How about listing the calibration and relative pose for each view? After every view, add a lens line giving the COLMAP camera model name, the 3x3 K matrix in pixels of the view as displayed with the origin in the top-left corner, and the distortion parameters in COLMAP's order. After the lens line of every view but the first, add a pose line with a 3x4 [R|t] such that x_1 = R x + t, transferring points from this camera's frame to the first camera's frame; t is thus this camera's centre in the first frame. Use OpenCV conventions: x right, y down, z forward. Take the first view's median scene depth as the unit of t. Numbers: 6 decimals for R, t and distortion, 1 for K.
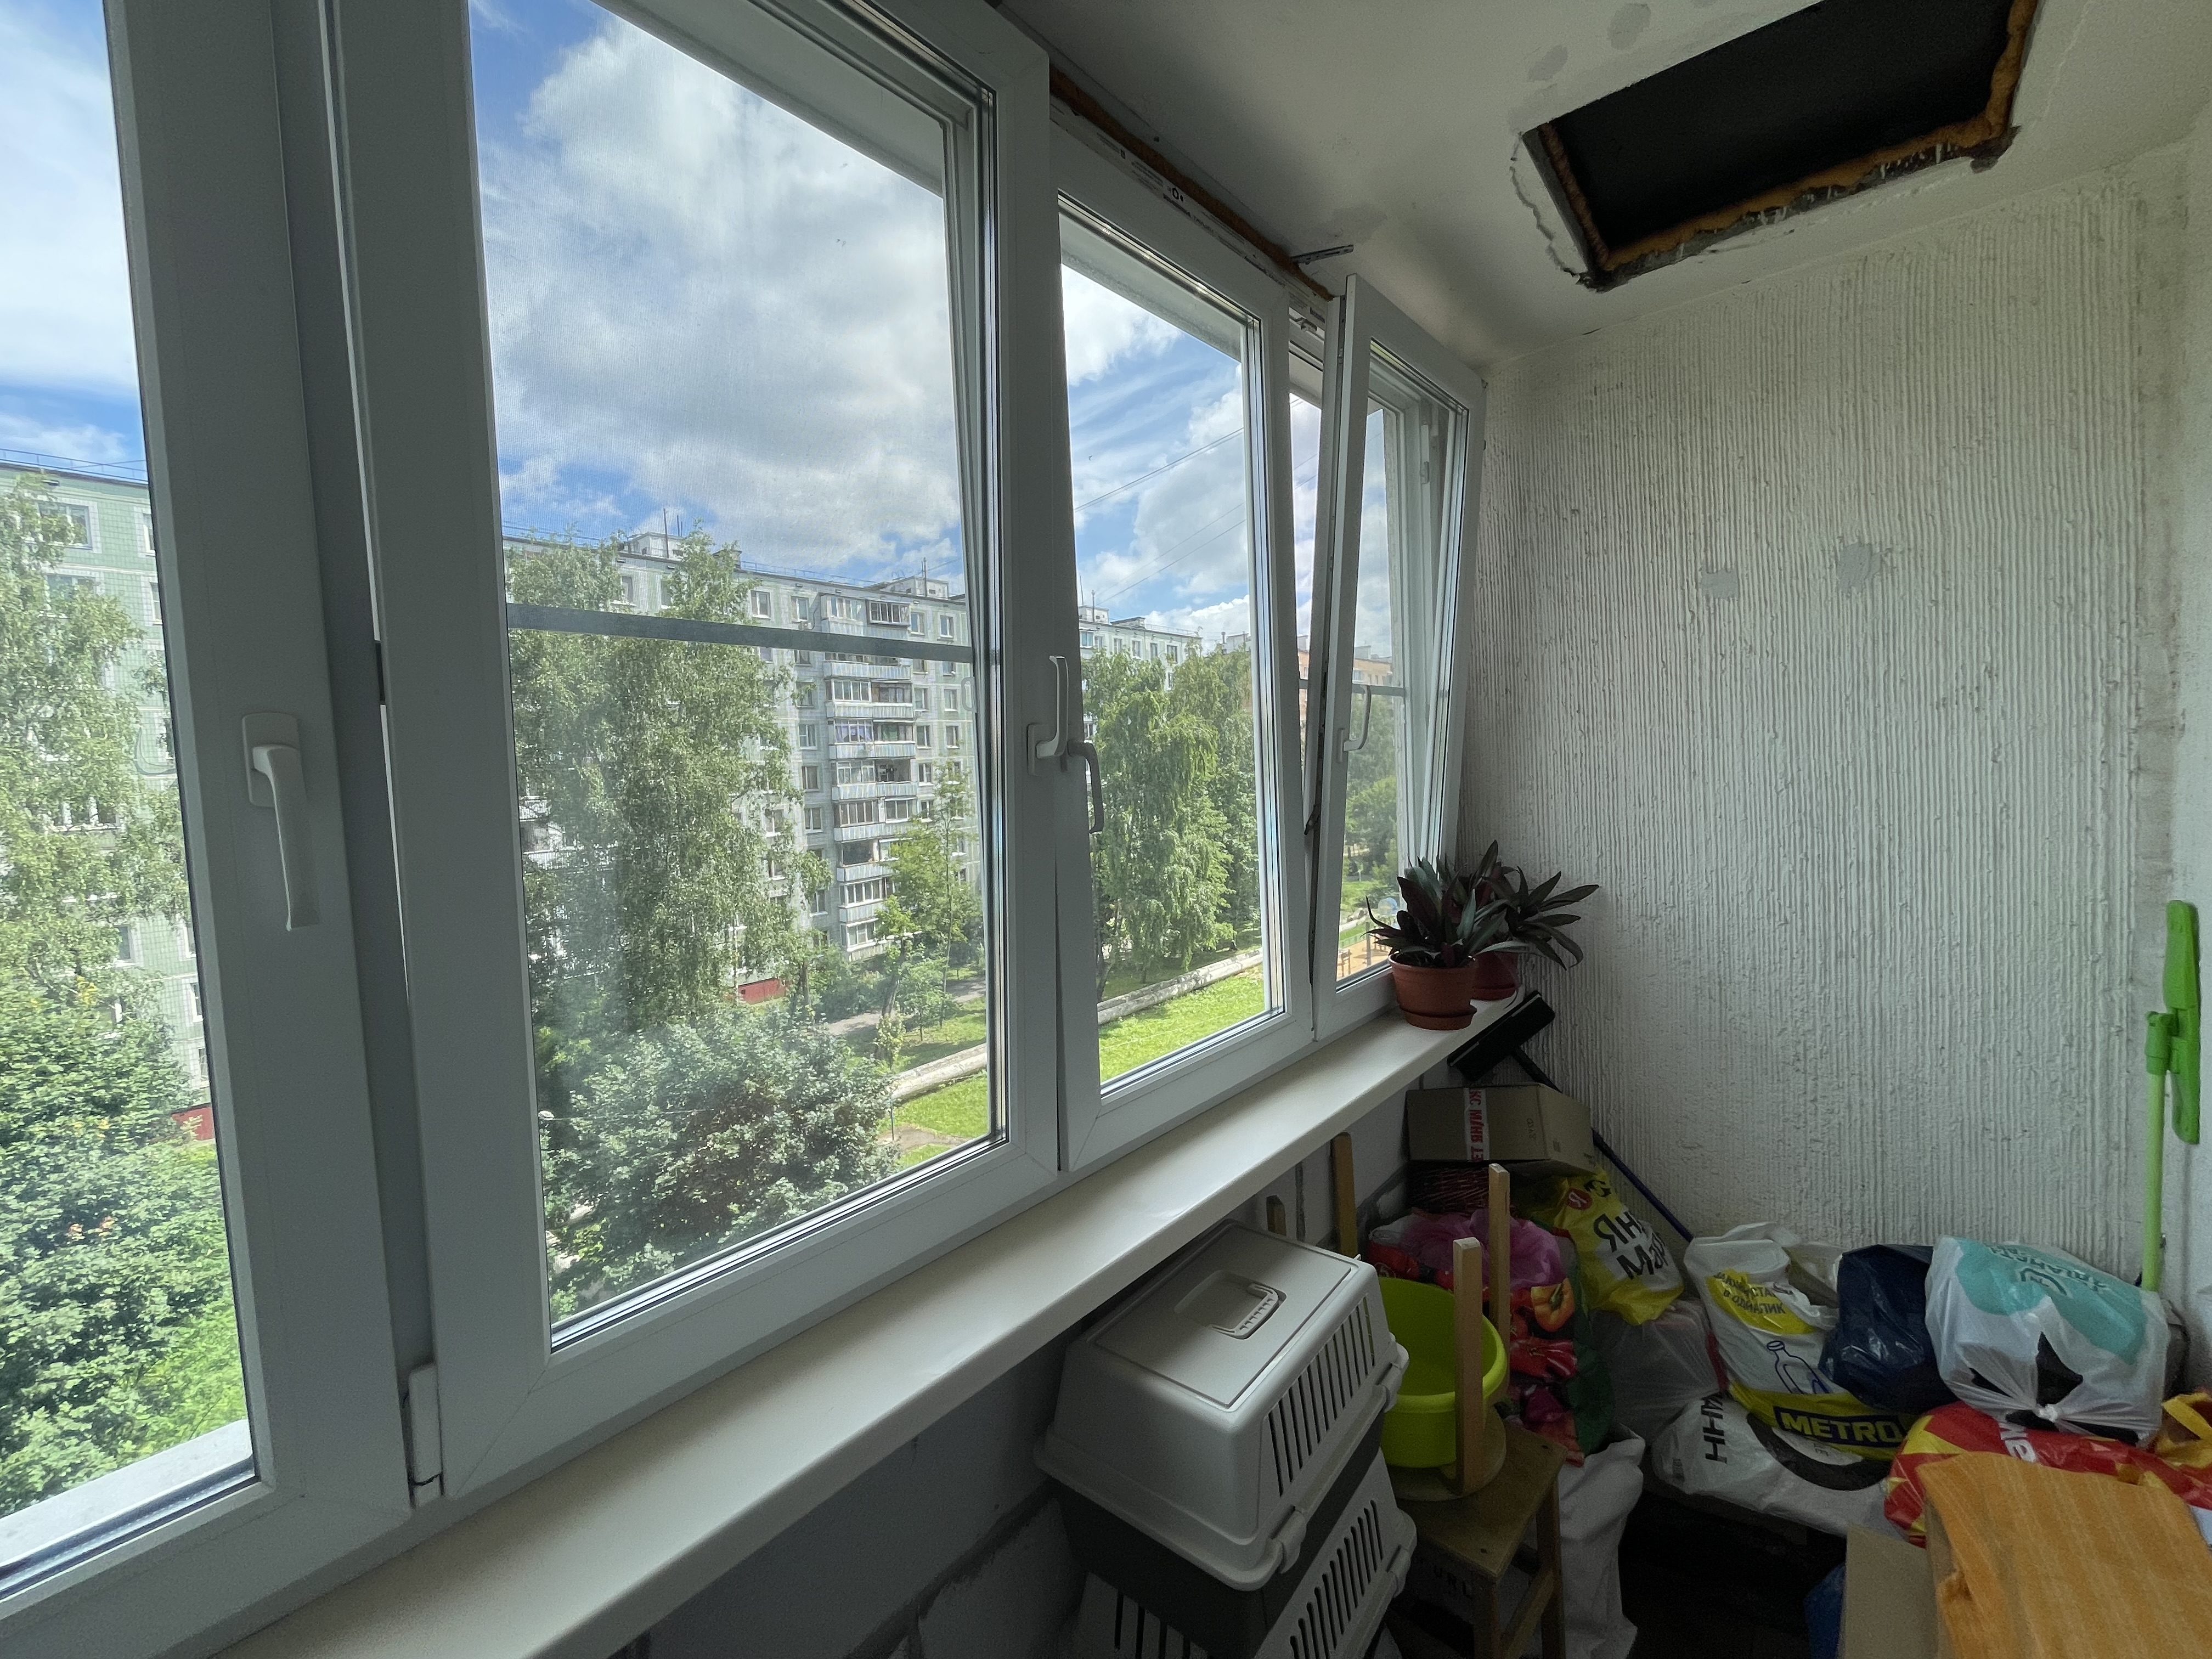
lens RADIAL K [[895.9, 0, 1104.3], [0, 895.9, 820.0], [0, 0, 1]] dist [-0.011787, 0.003876]
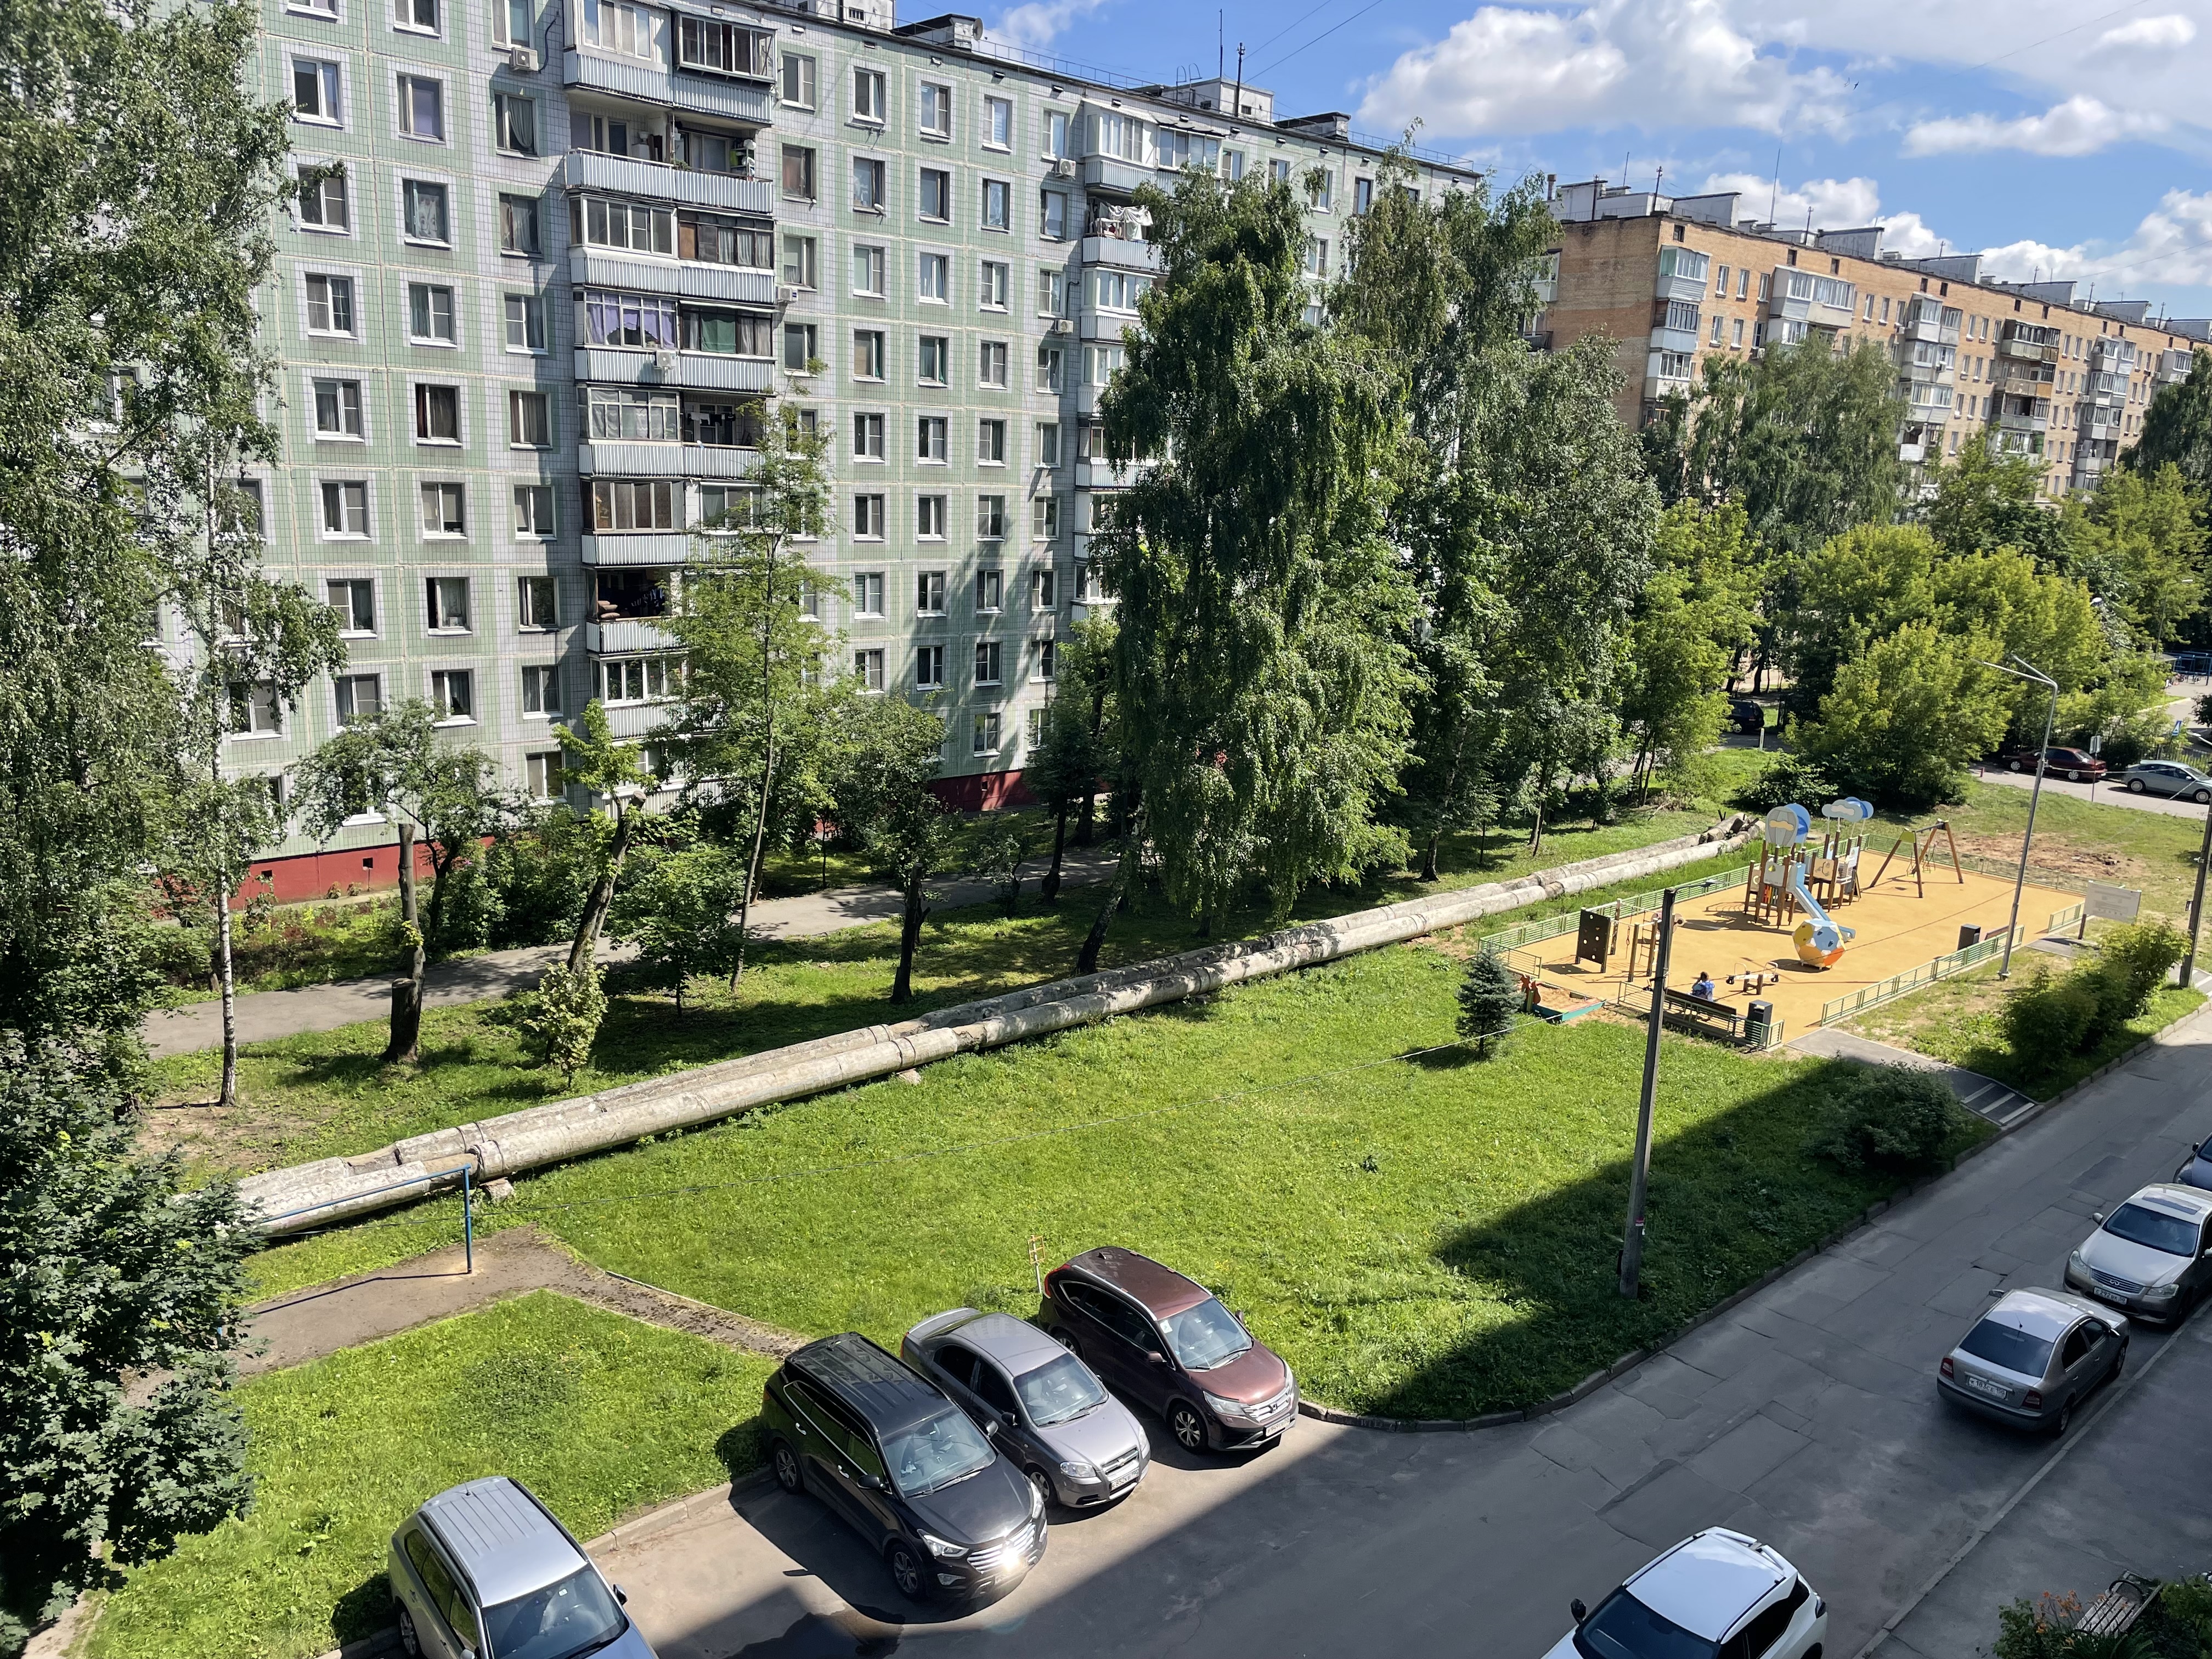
lens RADIAL K [[1683.3, 0, 1111.3], [0, 1683.3, 874.4], [0, 0, 1]] dist [0.012892, 0.001920]
pose [[0.989579, 0.108460, -0.094708, 0.075301], [-0.089397, 0.978401, 0.186388, -0.006385], [0.112878, -0.175979, 0.977901, 0.152683]]
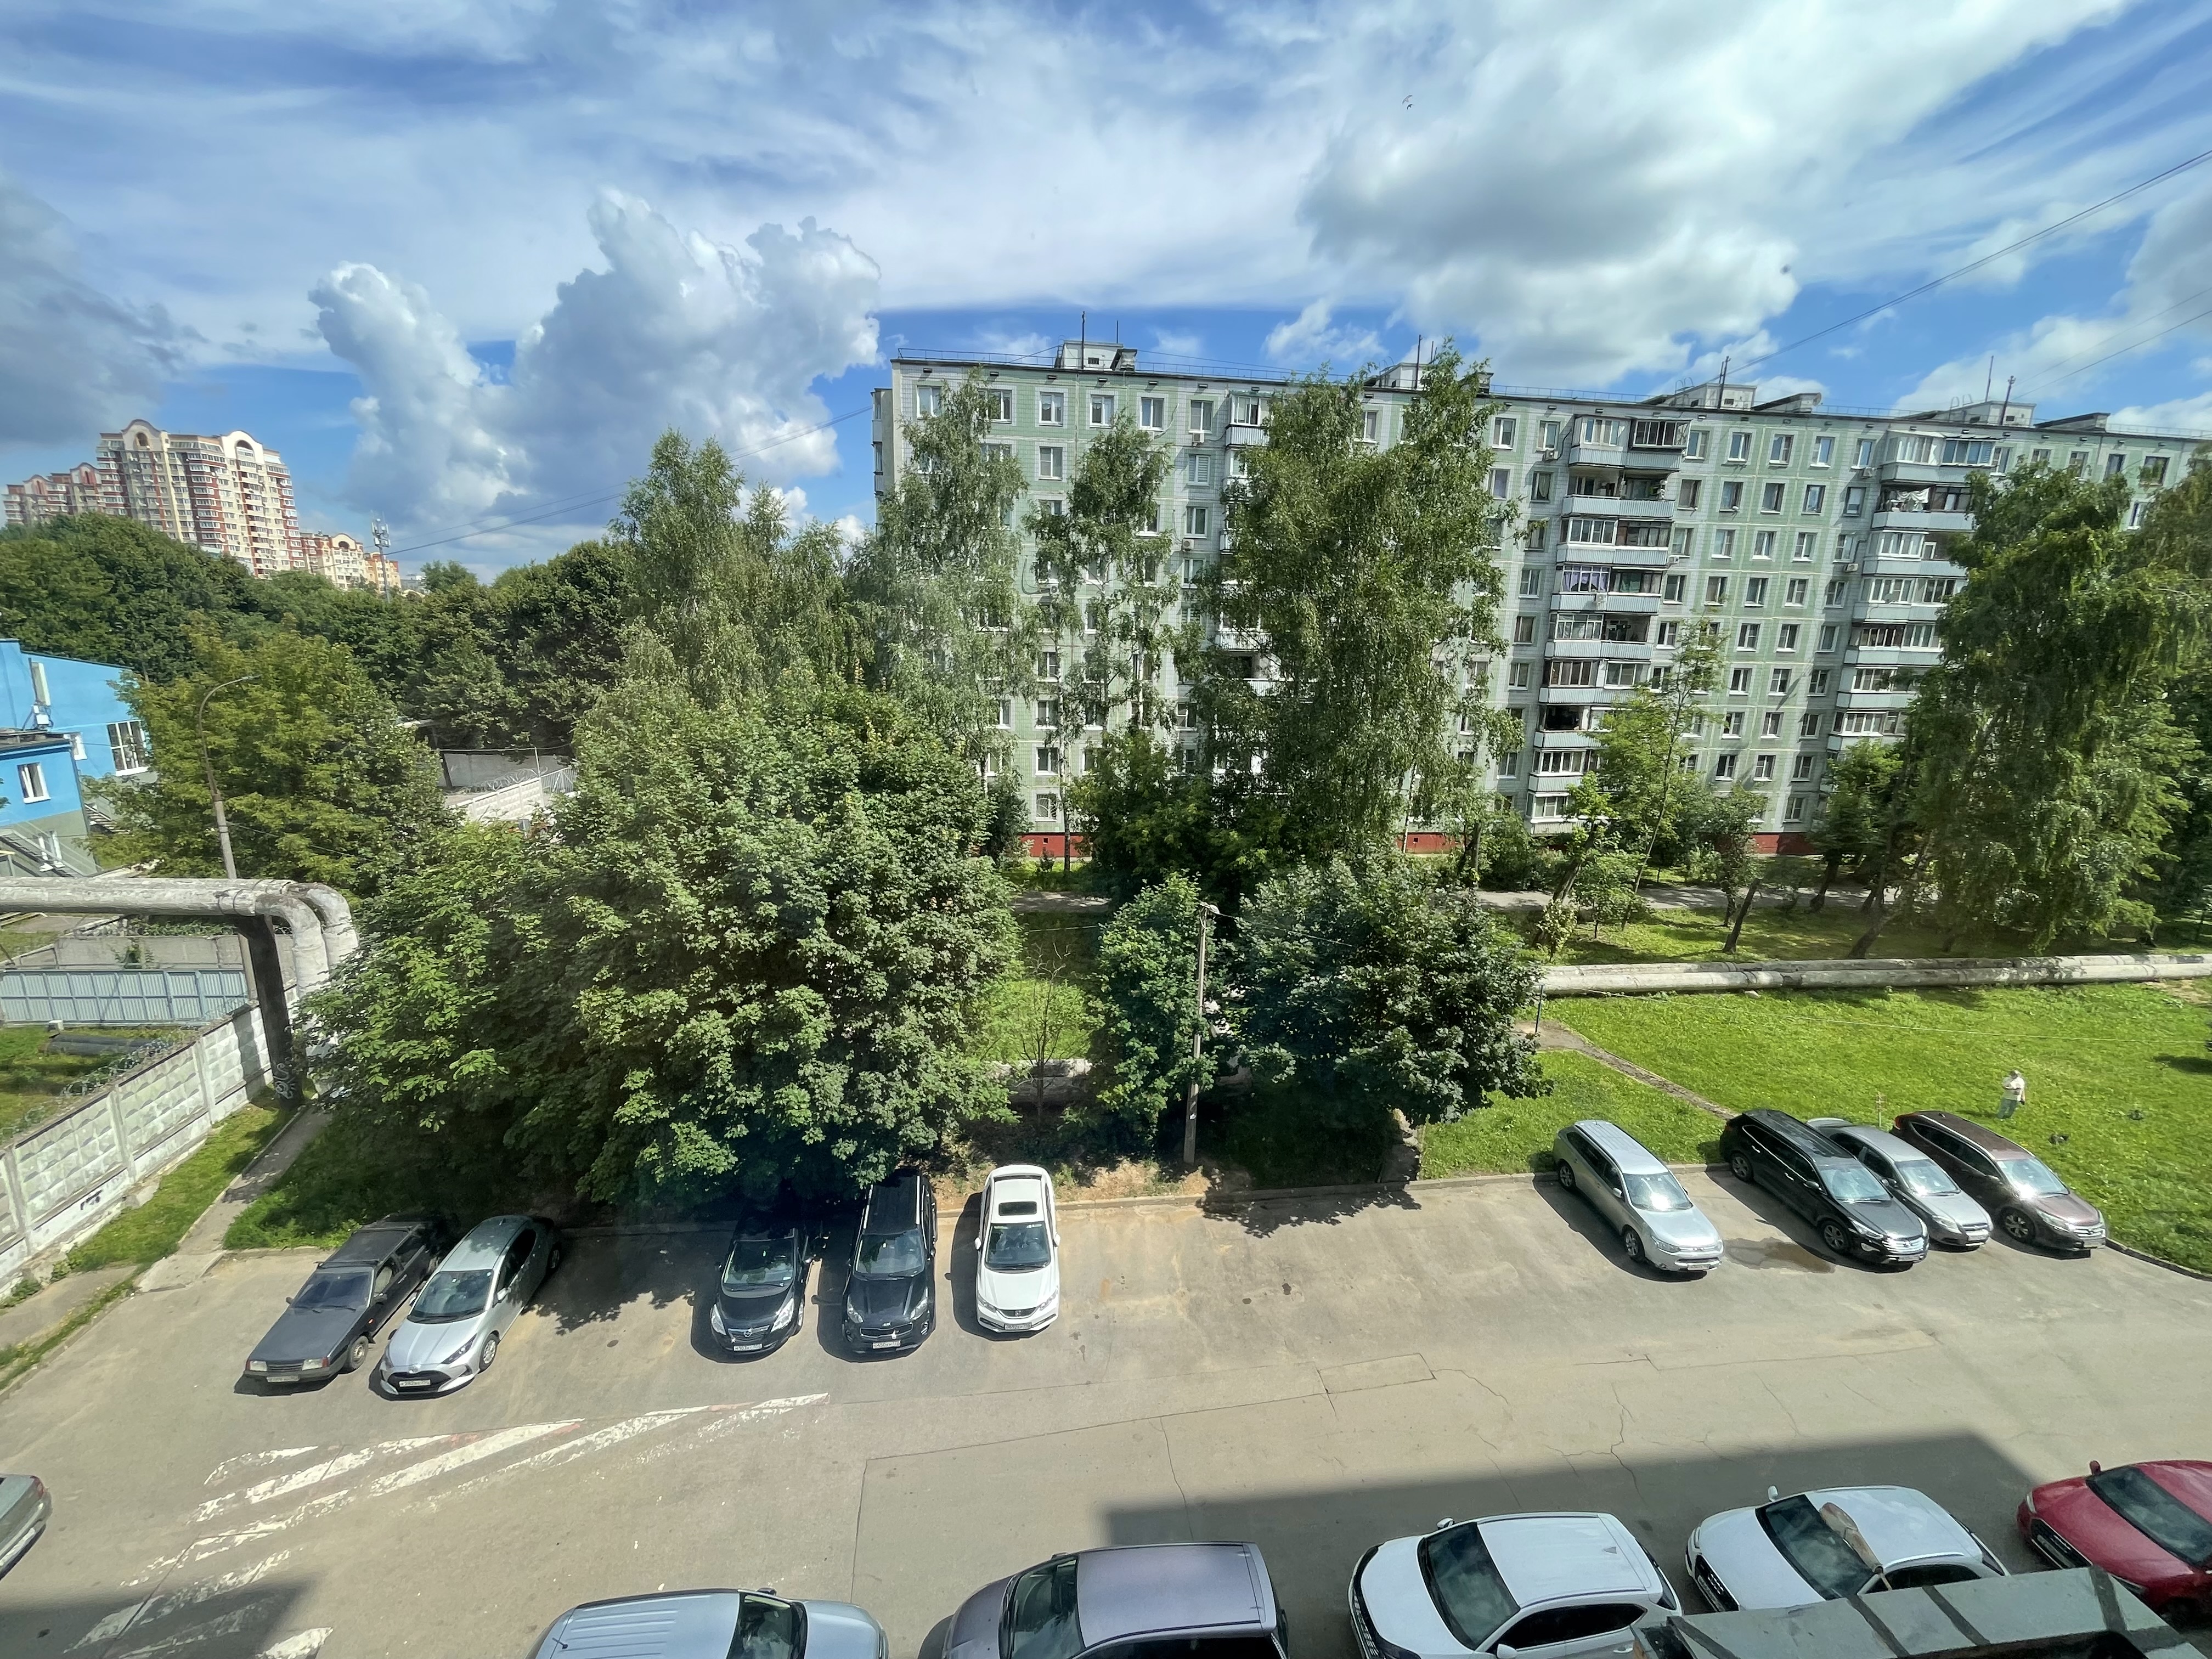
lens RADIAL K [[895.9, 0, 1104.3], [0, 895.9, 820.0], [0, 0, 1]] dist [-0.011787, 0.003876]
pose [[0.726002, 0.207532, -0.655630, -0.000211], [-0.096859, 0.974732, 0.201285, 0.000538], [0.680837, -0.082629, 0.727759, 0.025590]]
